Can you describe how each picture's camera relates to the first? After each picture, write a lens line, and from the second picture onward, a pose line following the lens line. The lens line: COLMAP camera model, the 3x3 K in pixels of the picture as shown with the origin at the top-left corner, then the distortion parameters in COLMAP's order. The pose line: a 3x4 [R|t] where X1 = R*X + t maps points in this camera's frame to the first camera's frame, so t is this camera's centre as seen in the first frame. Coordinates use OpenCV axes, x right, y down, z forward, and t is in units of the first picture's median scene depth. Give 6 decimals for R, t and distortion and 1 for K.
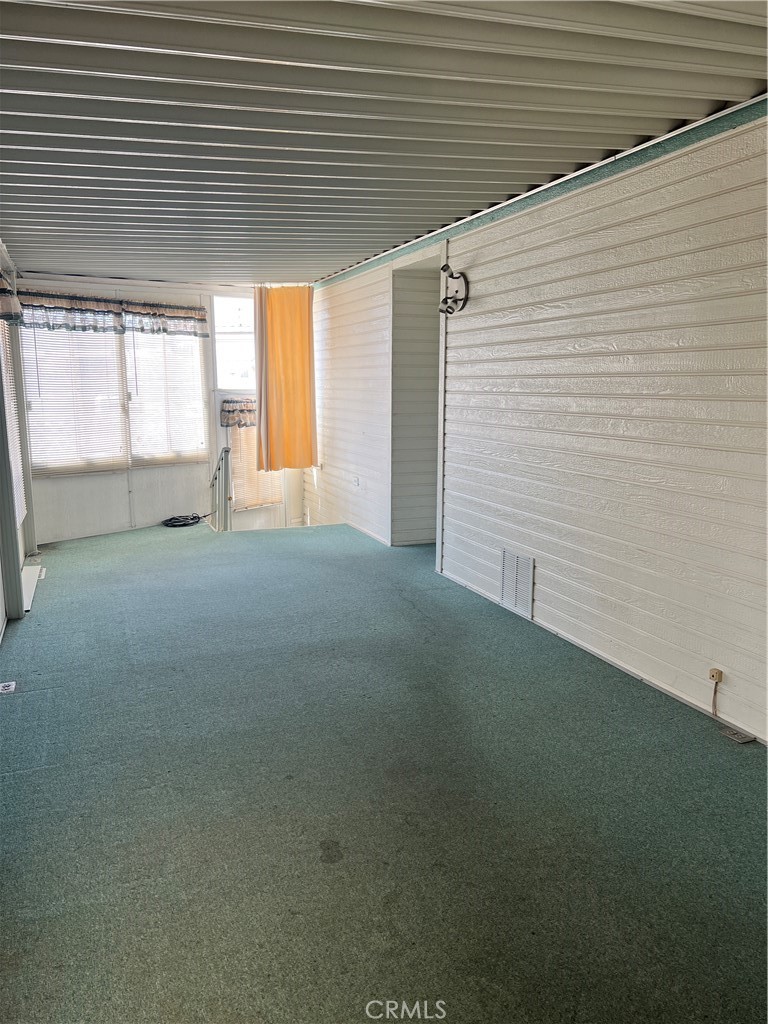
lens RADIAL K [[763.6, 0, 384.0], [0, 763.6, 512.0], [0, 0, 1]] dist [0.043991, -0.060564]
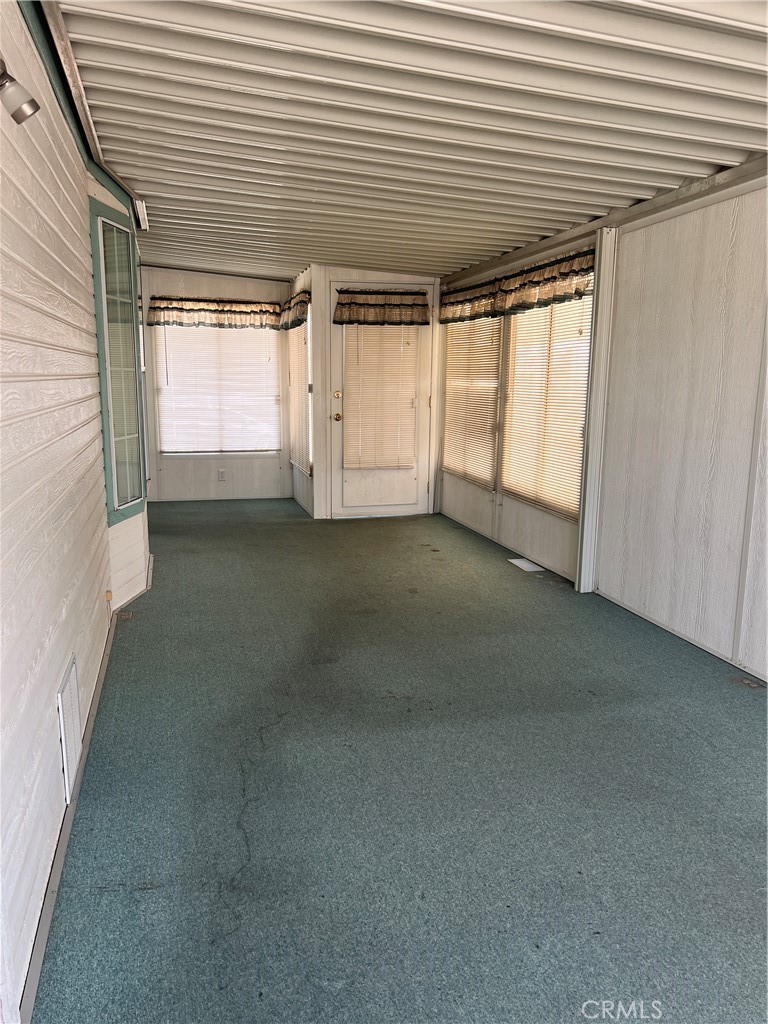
lens RADIAL K [[763.6, 0, 384.0], [0, 763.6, 512.0], [0, 0, 1]] dist [0.043991, -0.060564]
pose [[-0.993893, -0.028407, 0.106631, -0.119572], [0.009326, 0.941217, 0.337674, -0.273337], [-0.109955, 0.336606, -0.935204, 1.683868]]
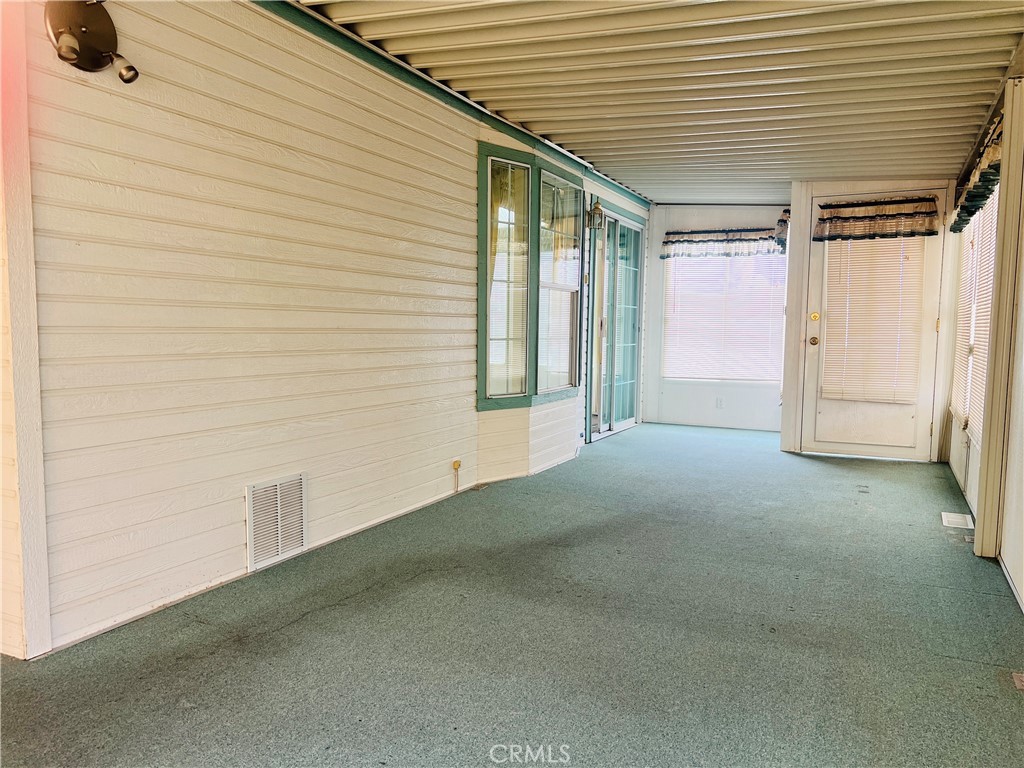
lens RADIAL K [[763.6, 0, 514.3], [0, 763.6, 385.5], [0, 0, 1]] dist [0.043991, -0.060564]
pose [[-0.682924, -0.064082, 0.727673, -0.585718], [0.112323, 0.975086, 0.191286, -0.172268], [-0.721802, 0.212369, -0.658712, 1.513654]]
